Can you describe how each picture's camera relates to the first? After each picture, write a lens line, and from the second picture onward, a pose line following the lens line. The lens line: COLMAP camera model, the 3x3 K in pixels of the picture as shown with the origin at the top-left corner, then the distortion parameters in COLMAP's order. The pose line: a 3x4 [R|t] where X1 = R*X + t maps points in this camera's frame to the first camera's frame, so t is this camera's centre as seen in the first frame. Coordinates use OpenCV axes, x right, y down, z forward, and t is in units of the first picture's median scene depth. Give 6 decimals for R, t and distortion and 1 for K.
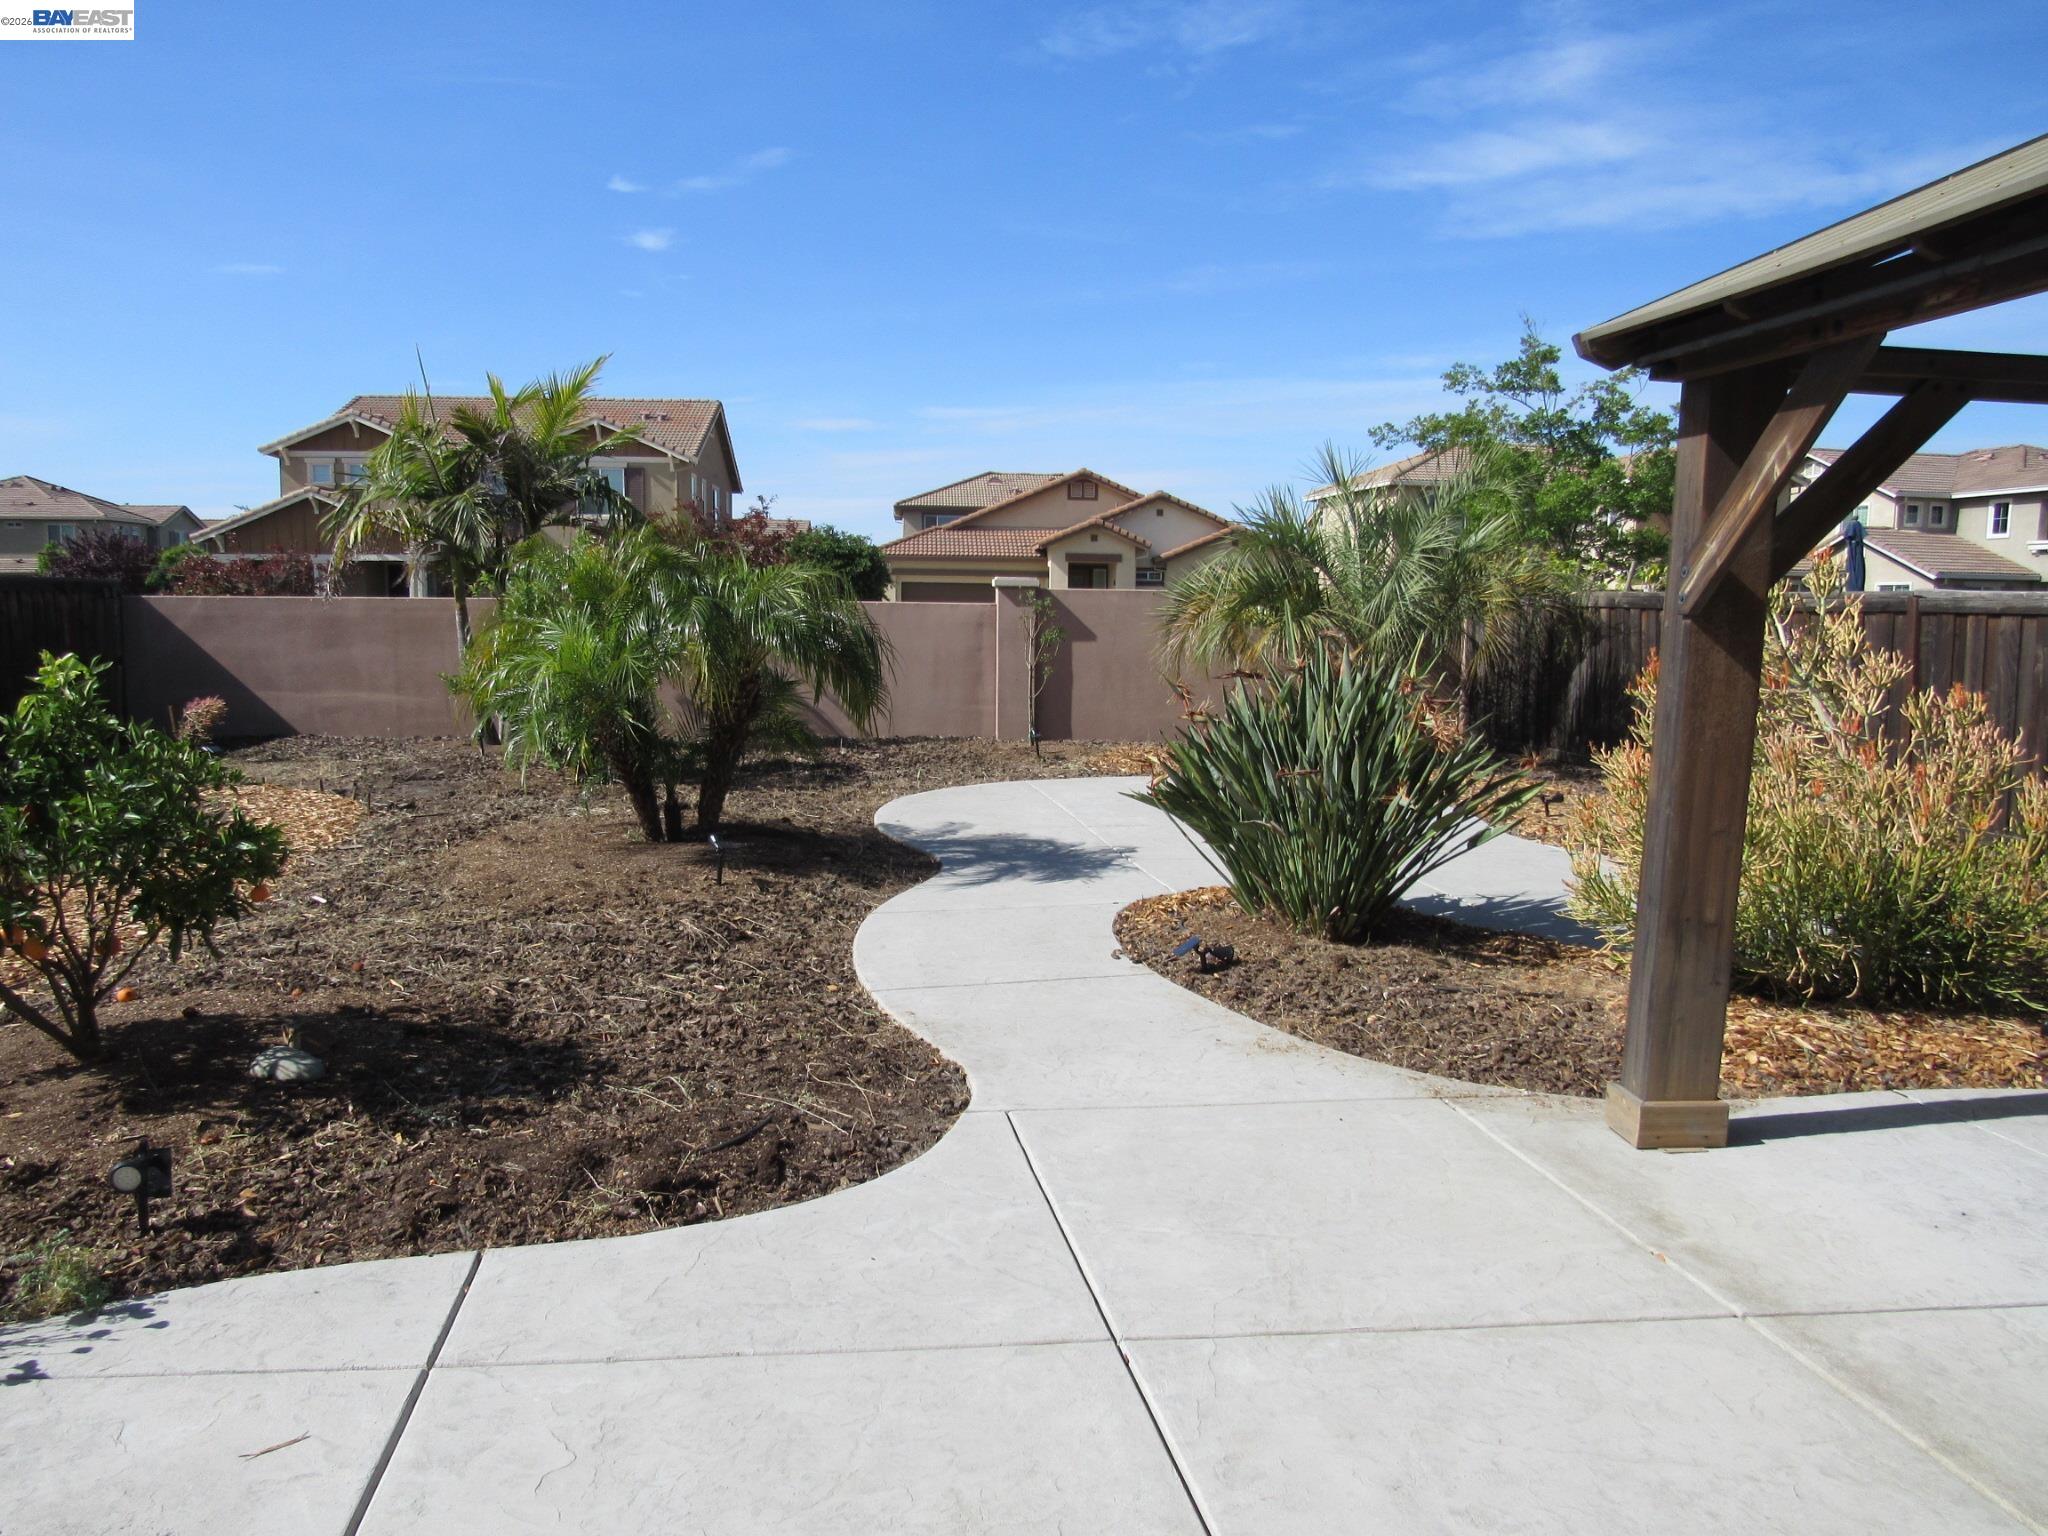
lens RADIAL K [[1464.3, 0, 1024.0], [0, 1464.3, 768.0], [0, 0, 1]] dist [-0.005317, -0.026222]
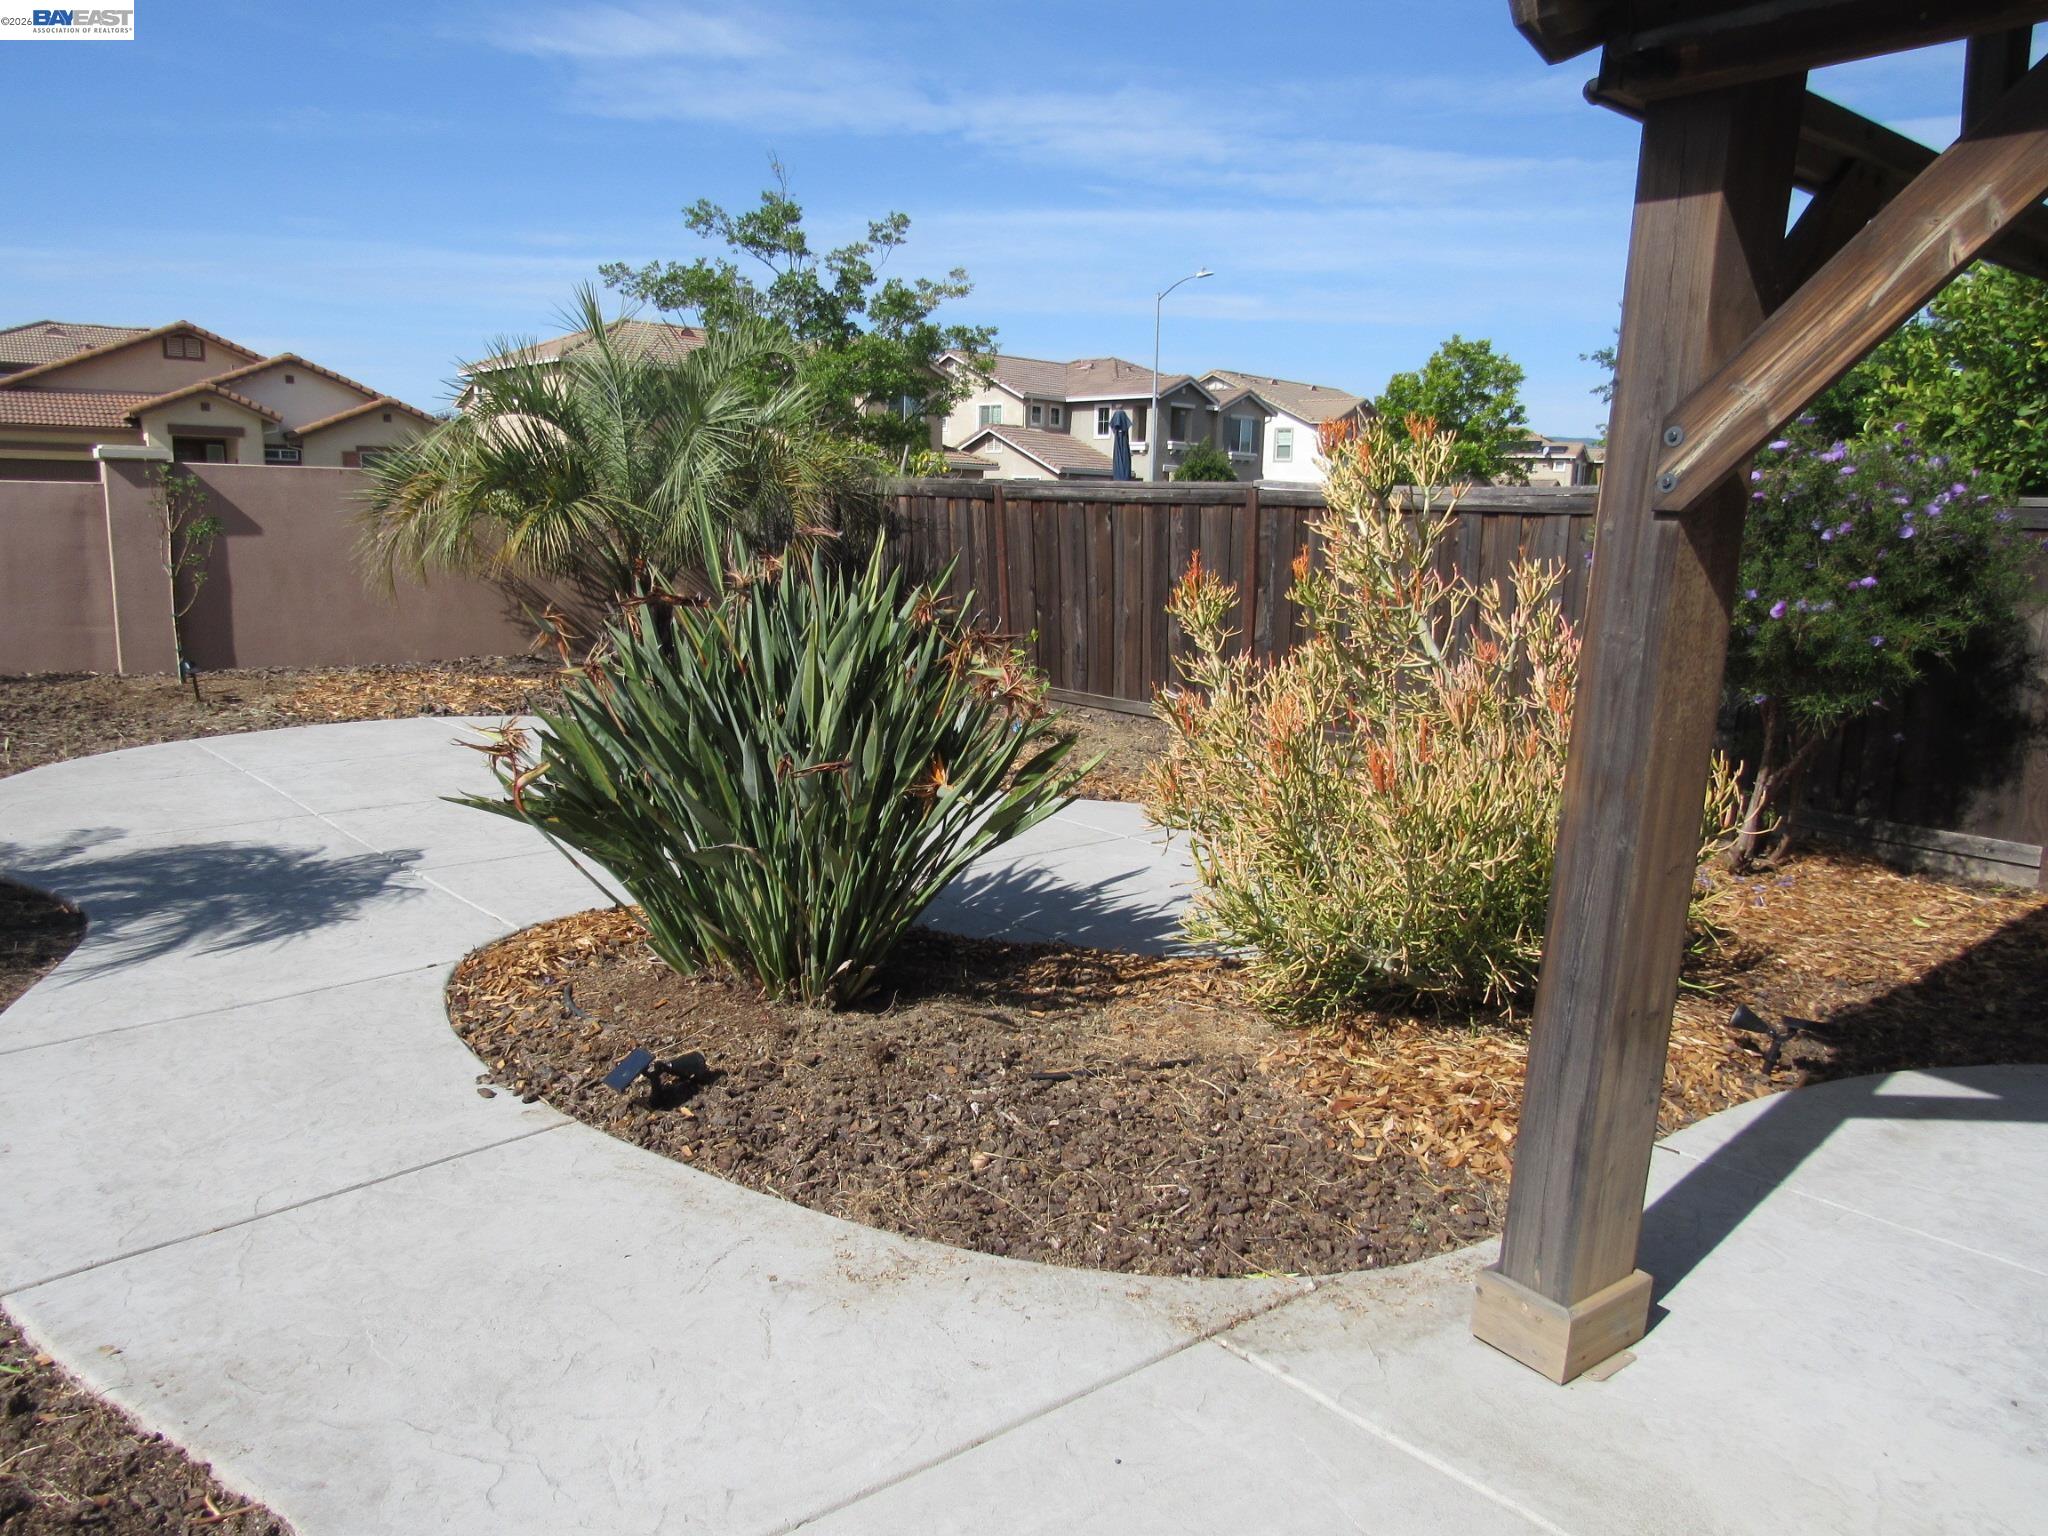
lens RADIAL K [[1464.3, 0, 1024.0], [0, 1464.3, 768.0], [0, 0, 1]] dist [-0.005317, -0.026222]
pose [[0.849182, -0.084886, 0.521233, -0.019195], [0.045516, 0.995089, 0.087902, -0.016627], [-0.526135, -0.050921, 0.848875, 0.161088]]
